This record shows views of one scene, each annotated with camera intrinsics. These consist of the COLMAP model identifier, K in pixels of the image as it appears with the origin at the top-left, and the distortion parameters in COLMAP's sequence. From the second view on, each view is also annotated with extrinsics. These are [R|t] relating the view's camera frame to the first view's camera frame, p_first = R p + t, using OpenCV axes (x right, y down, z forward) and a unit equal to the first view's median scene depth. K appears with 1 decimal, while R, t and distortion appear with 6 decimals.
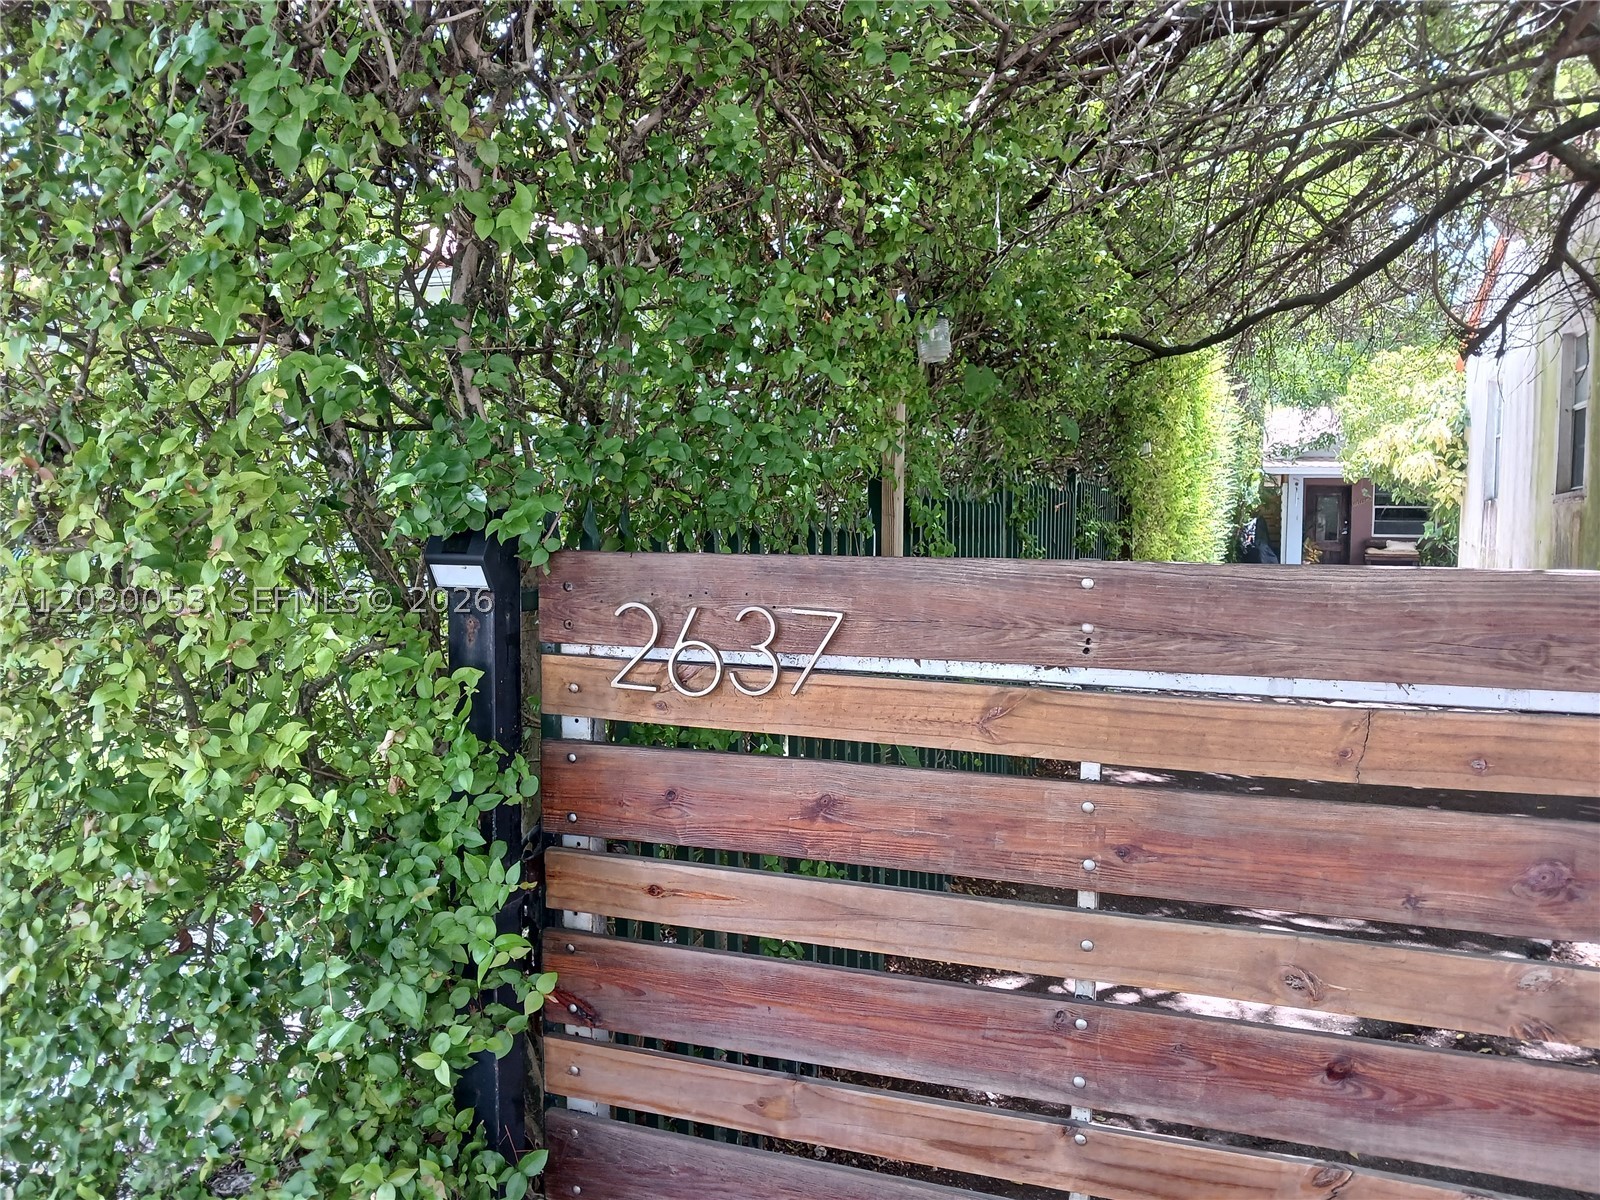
lens RADIAL K [[1254.6, 0, 800.0], [0, 1254.6, 600.0], [0, 0, 1]] dist [0.115936, -0.294847]
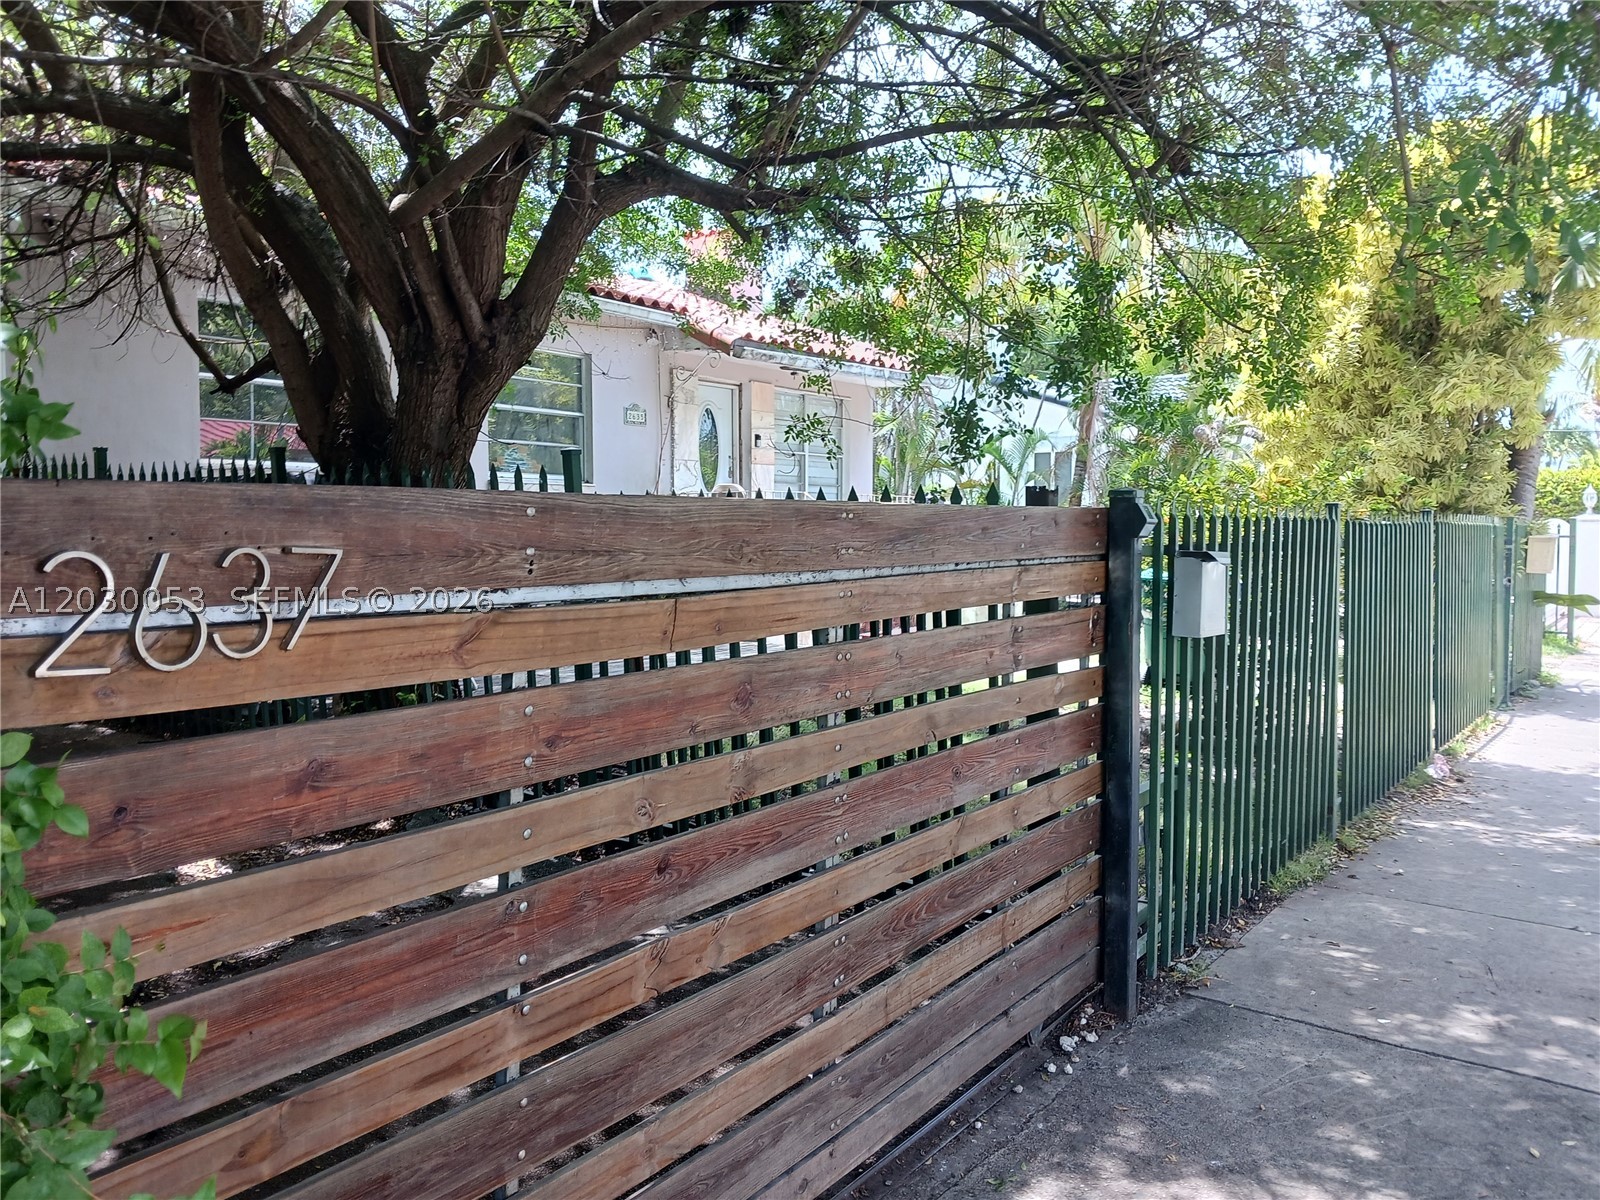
lens RADIAL K [[1254.6, 0, 800.0], [0, 1254.6, 600.0], [0, 0, 1]] dist [0.115936, -0.294847]
pose [[0.235859, -0.073747, 0.968985, -0.505211], [0.058380, 0.996391, 0.061623, 0.006230], [-0.970032, 0.042035, 0.239313, 0.309033]]
